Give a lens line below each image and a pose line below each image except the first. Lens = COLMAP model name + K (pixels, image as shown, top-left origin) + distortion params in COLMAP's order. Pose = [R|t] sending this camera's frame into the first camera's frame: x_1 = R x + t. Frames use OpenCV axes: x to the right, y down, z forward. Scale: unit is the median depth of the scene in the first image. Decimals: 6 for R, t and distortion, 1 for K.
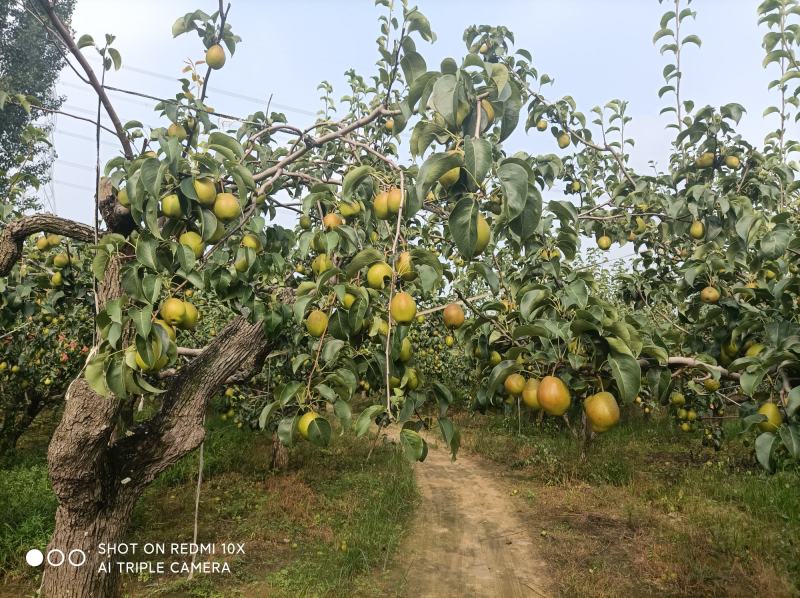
lens RADIAL K [[610.0, 0, 393.5], [0, 610.0, 298.1], [0, 0, 1]] dist [0.118363, -0.189013]
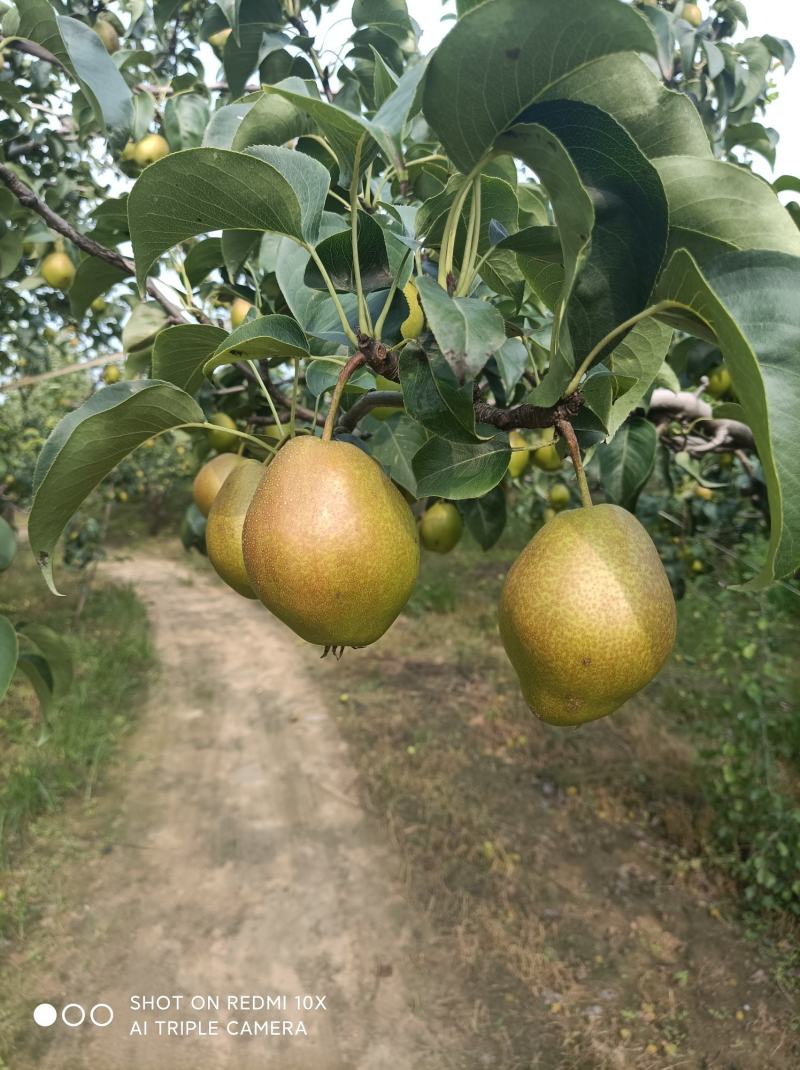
lens RADIAL K [[815.8, 0, 400.0], [0, 815.8, 535.0], [0, 0, 1]] dist [0.118363, -0.189013]
pose [[0.952863, -0.069401, 0.295358, 0.047952], [0.009940, 0.980105, 0.198228, 0.024967], [-0.303240, -0.185948, 0.934596, 0.175661]]
